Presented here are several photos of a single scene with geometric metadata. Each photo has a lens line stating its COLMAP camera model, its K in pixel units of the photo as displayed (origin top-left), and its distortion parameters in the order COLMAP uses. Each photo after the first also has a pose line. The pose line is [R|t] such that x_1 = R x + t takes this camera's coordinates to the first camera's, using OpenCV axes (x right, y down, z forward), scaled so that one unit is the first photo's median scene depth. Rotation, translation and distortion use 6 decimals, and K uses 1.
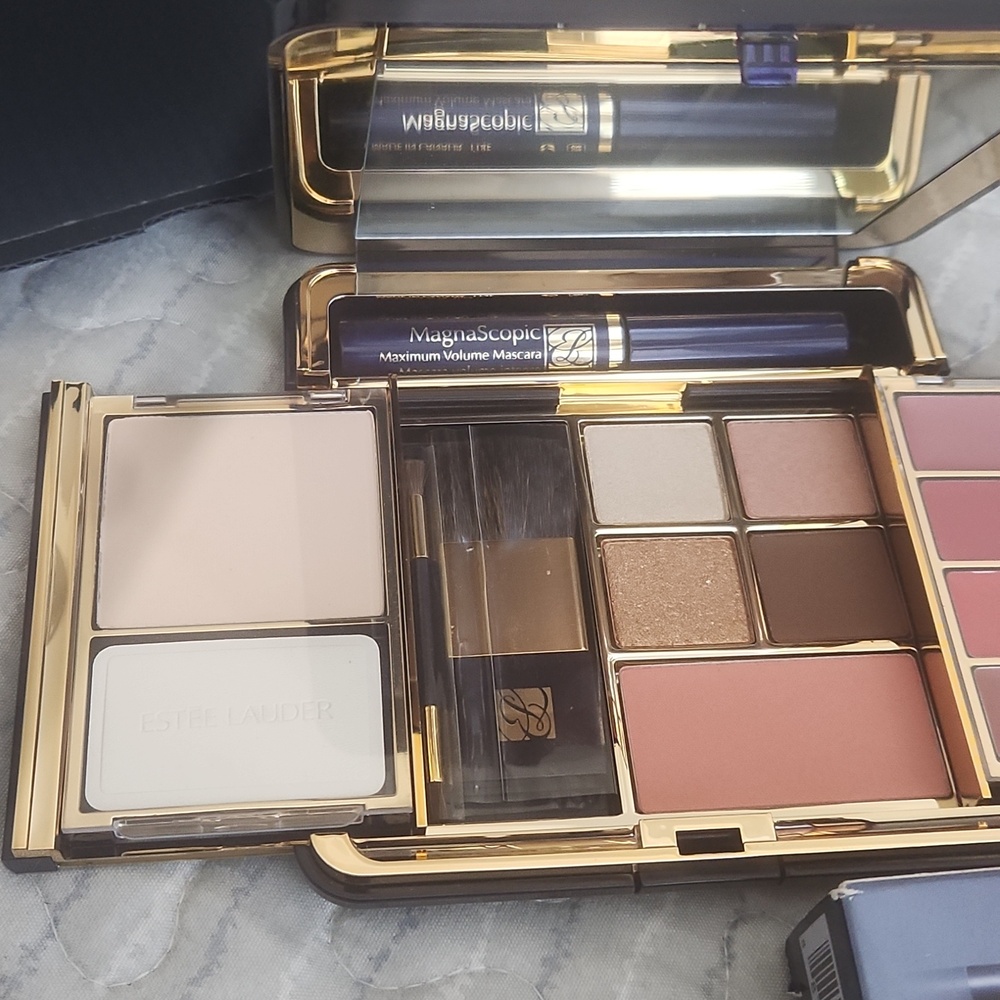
lens RADIAL K [[1622.7, 0, 474.4], [0, 1622.7, 498.0], [0, 0, 1]] dist [0.083836, -0.404133]
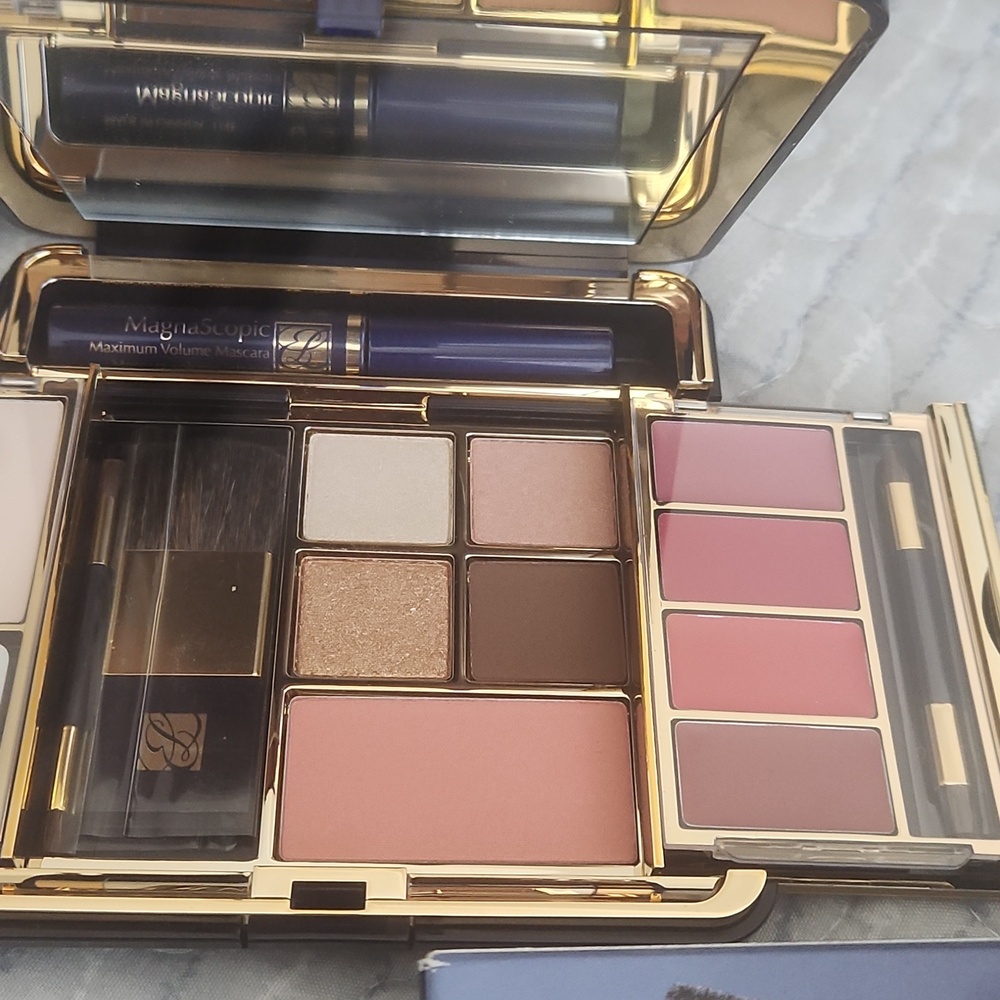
lens RADIAL K [[1622.7, 0, 474.4], [0, 1622.7, 498.0], [0, 0, 1]] dist [0.083836, -0.404133]
pose [[0.997498, 0.056377, -0.042651, 0.214198], [-0.057498, 0.998020, -0.025510, 0.010633], [0.041128, 0.027899, 0.998764, 0.093935]]
